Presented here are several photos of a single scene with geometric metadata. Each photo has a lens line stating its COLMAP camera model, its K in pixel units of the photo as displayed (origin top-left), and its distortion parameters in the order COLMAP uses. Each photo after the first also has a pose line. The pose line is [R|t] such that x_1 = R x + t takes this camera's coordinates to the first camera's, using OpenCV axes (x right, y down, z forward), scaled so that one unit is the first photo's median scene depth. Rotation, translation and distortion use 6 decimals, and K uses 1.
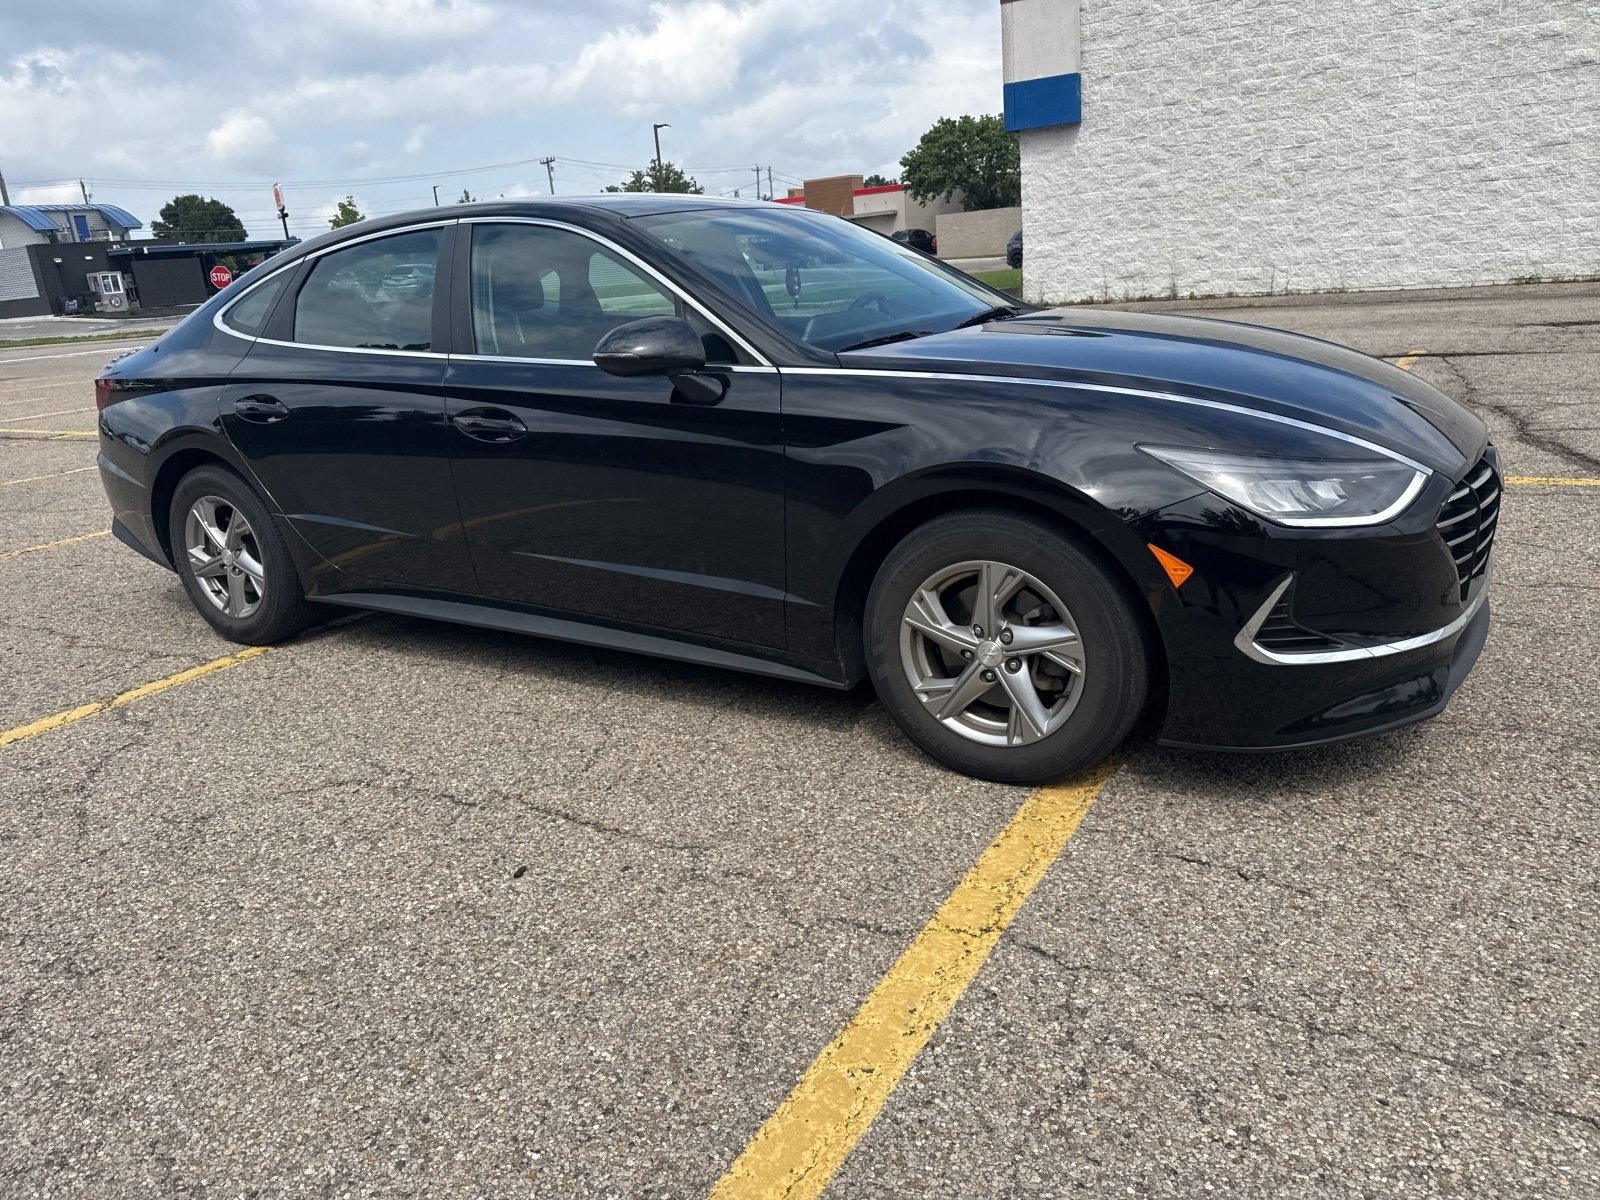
lens RADIAL K [[1124.6, 0, 804.8], [0, 1124.6, 588.3], [0, 0, 1]] dist [0.019307, -0.021794]
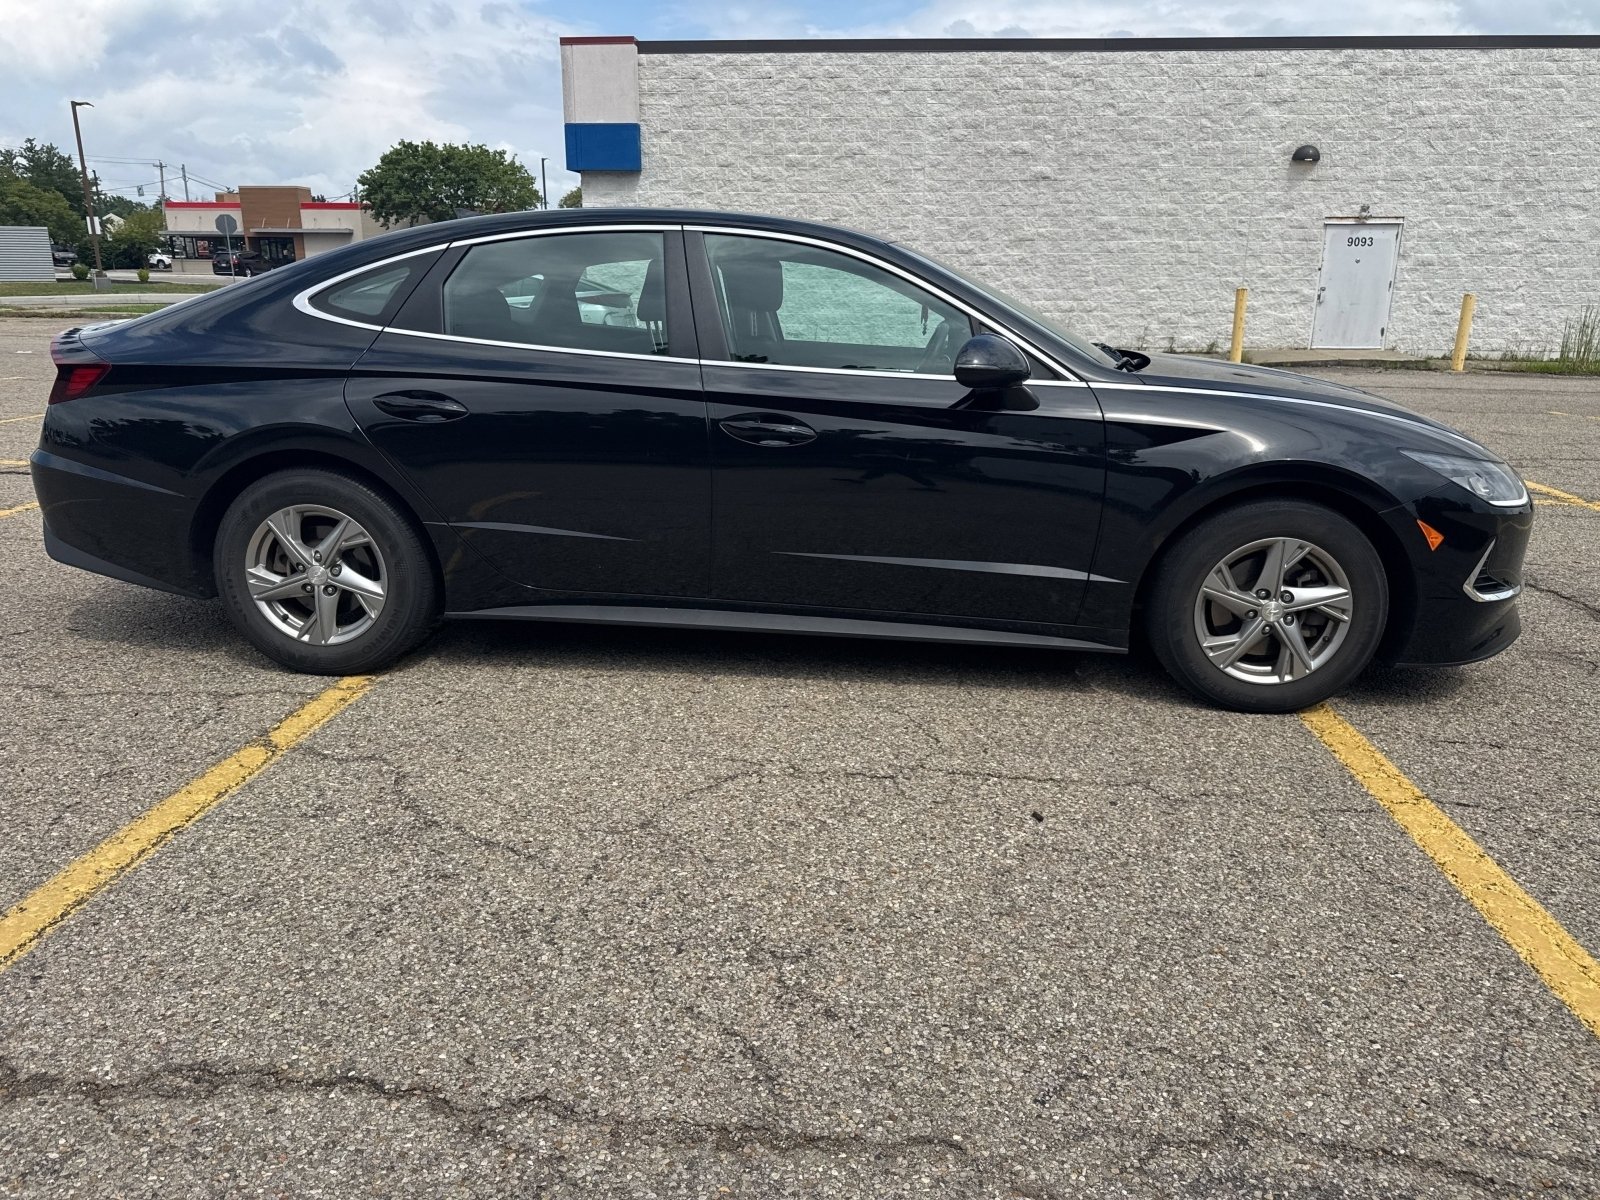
lens RADIAL K [[1124.6, 0, 803.1], [0, 1124.6, 598.0], [0, 0, 1]] dist [0.019307, -0.021794]
pose [[0.889820, -0.040464, 0.454515, -0.537449], [0.051420, 0.998608, -0.011764, 0.018222], [-0.453406, 0.033839, 0.890662, 0.051988]]
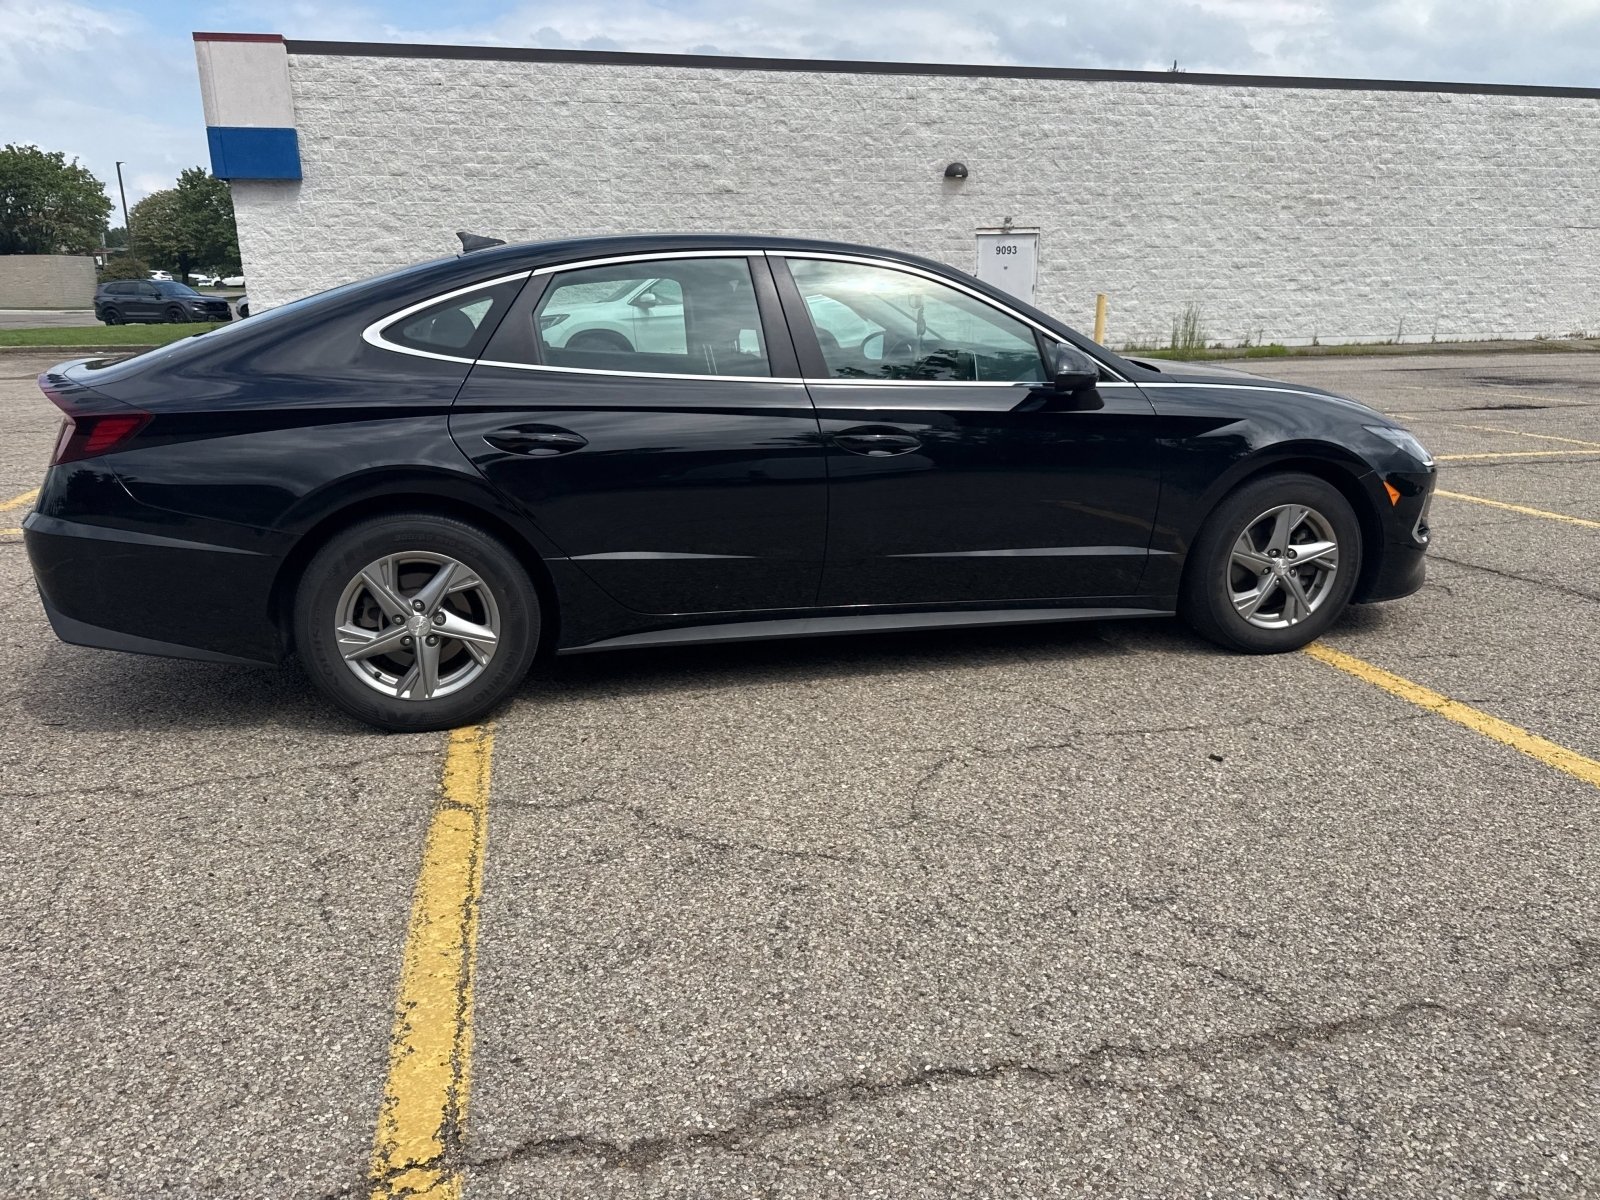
lens RADIAL K [[1124.6, 0, 801.8], [0, 1124.6, 595.6], [0, 0, 1]] dist [0.019307, -0.021794]
pose [[0.704250, -0.119862, 0.699761, -0.826945], [0.156605, 0.987594, 0.011555, -0.014267], [-0.692464, 0.101448, 0.714284, 0.209072]]
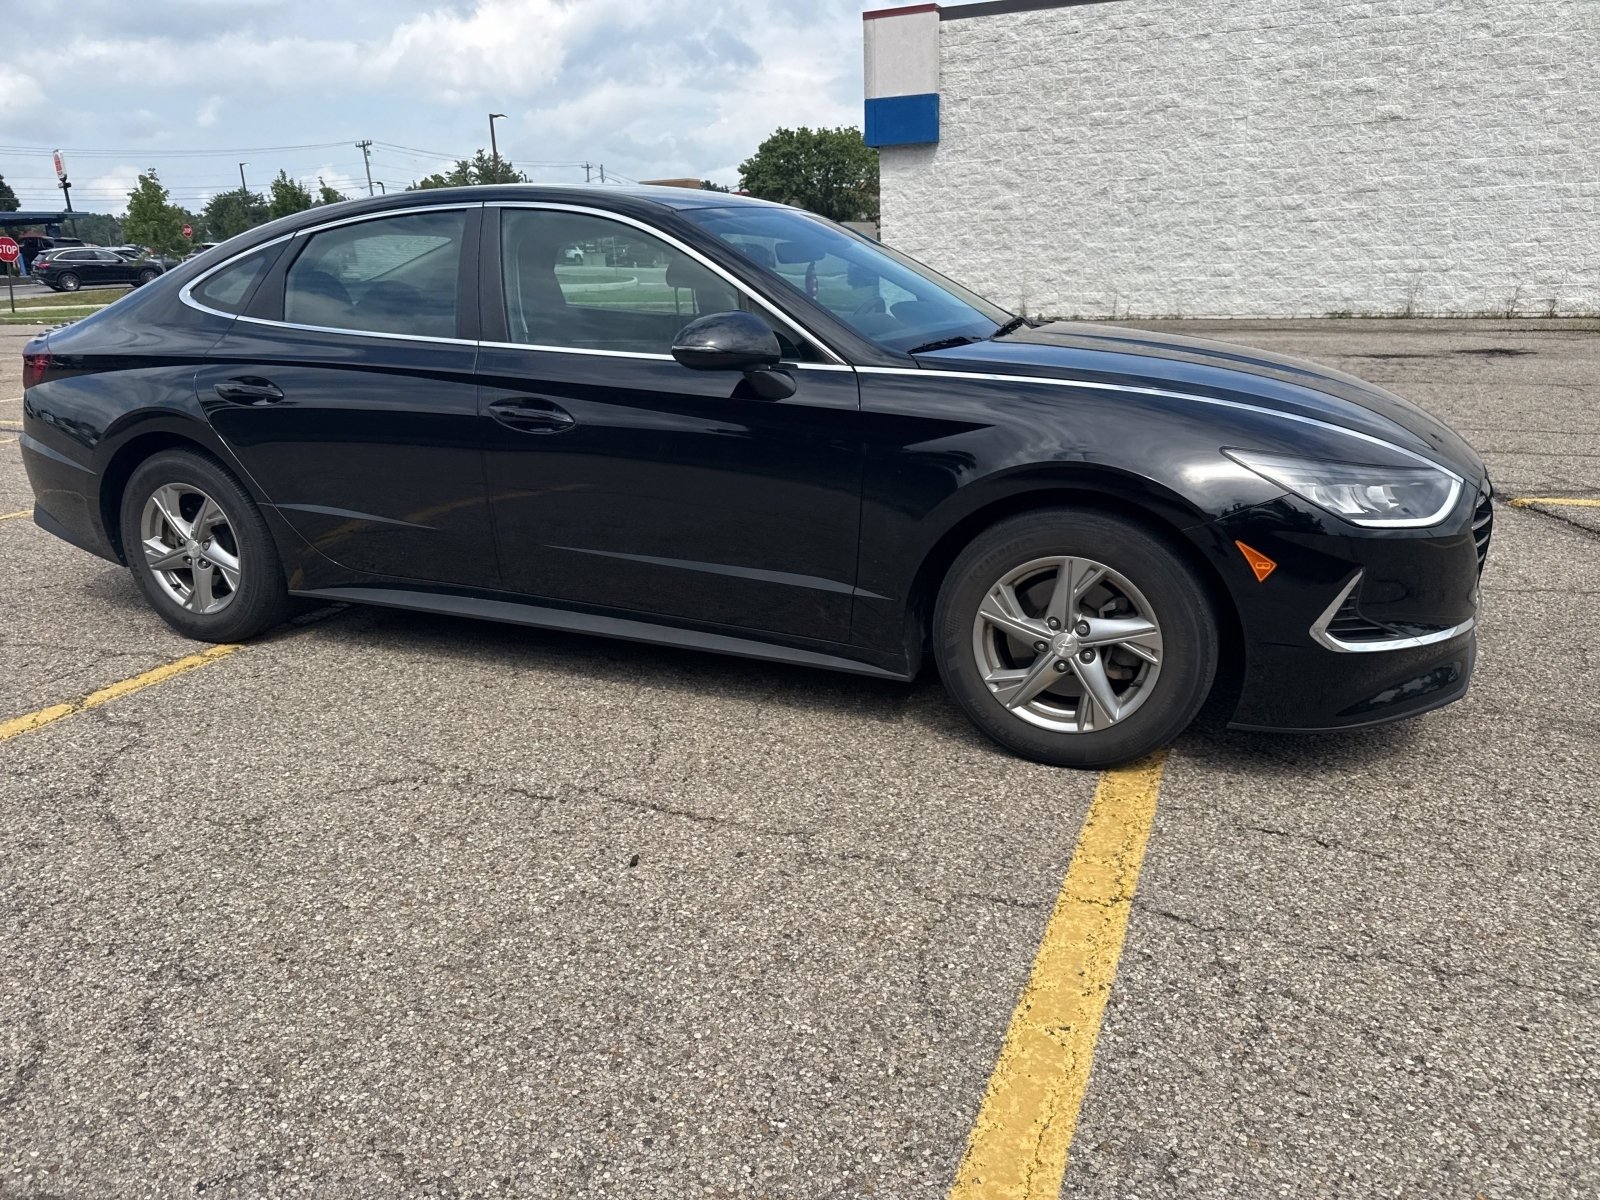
lens RADIAL K [[1124.6, 0, 804.6], [0, 1124.6, 607.9], [0, 0, 1]] dist [0.019307, -0.021794]
pose [[0.988411, 0.004288, 0.151741, -0.141657], [-0.005825, 0.999936, 0.009691, 0.008692], [-0.151690, -0.010462, 0.988373, -0.004688]]
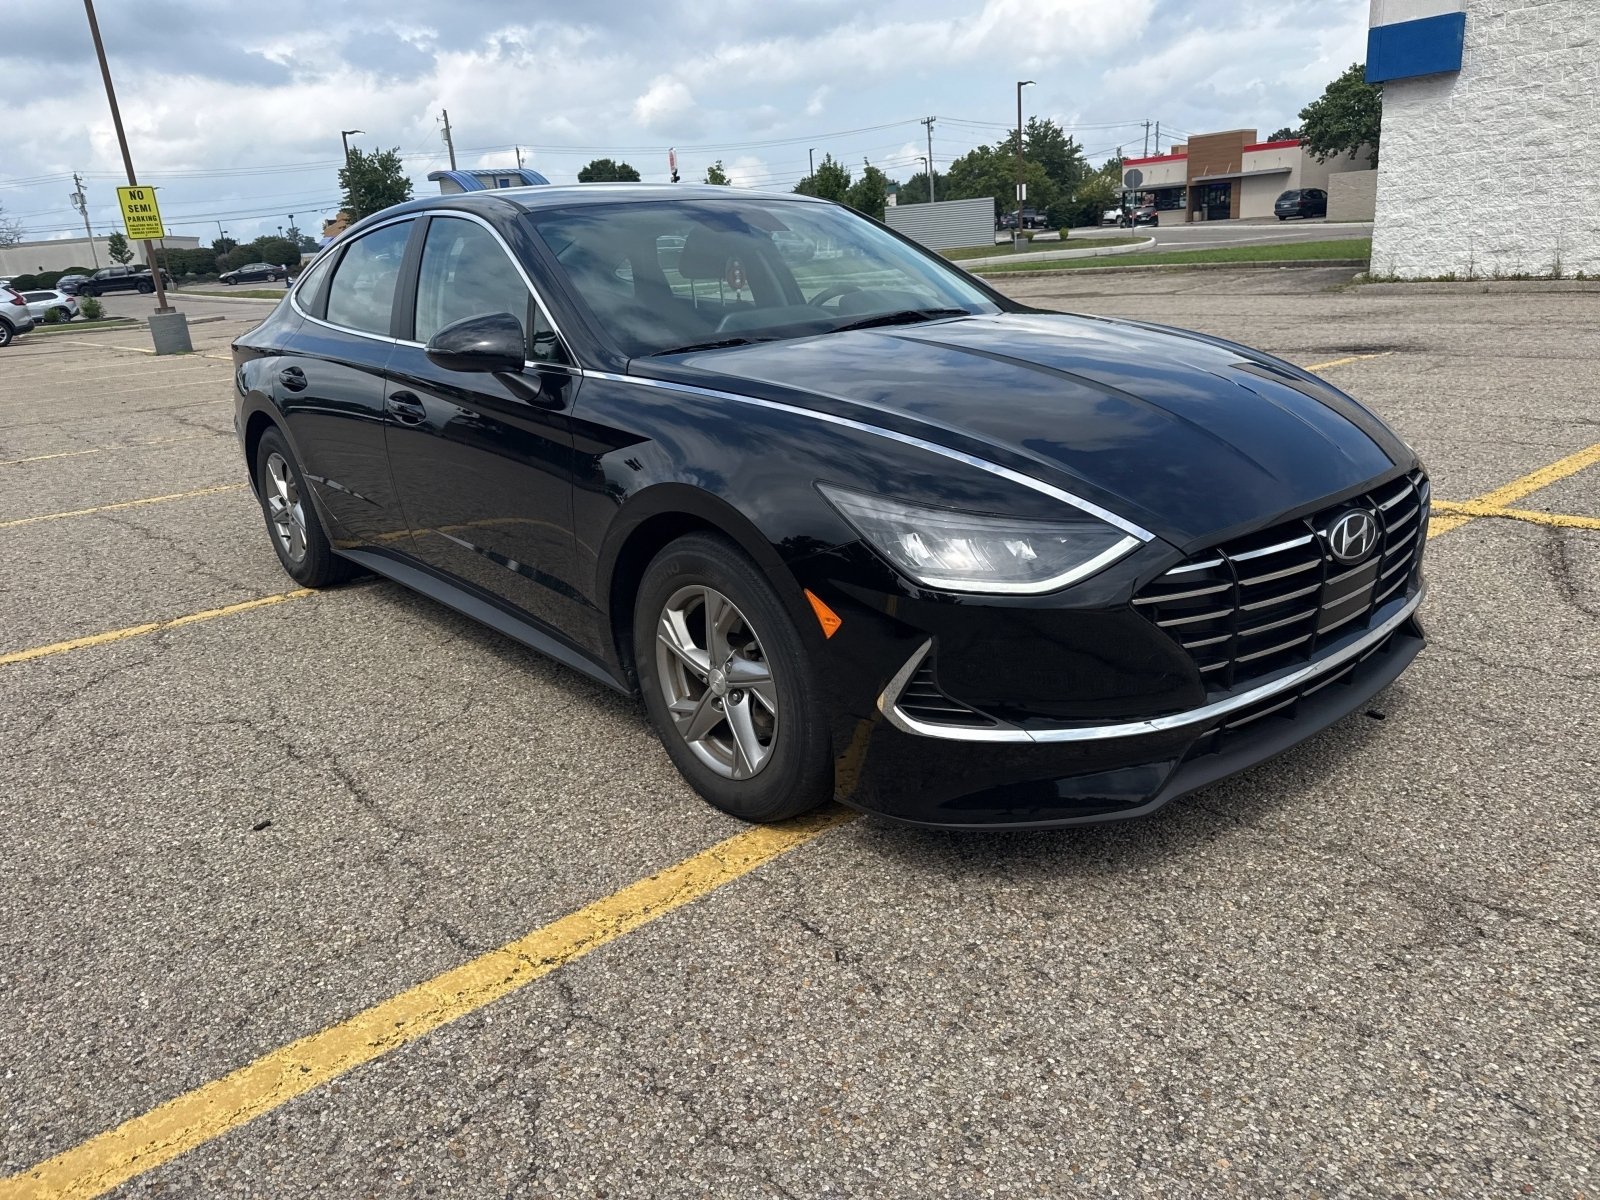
lens RADIAL K [[1124.6, 0, 807.4], [0, 1124.6, 605.9], [0, 0, 1]] dist [0.019307, -0.021794]
pose [[0.950609, 0.106698, -0.291477, 0.306367], [-0.093357, 0.993863, 0.059344, -0.042512], [0.296020, -0.029202, 0.954735, 0.061184]]
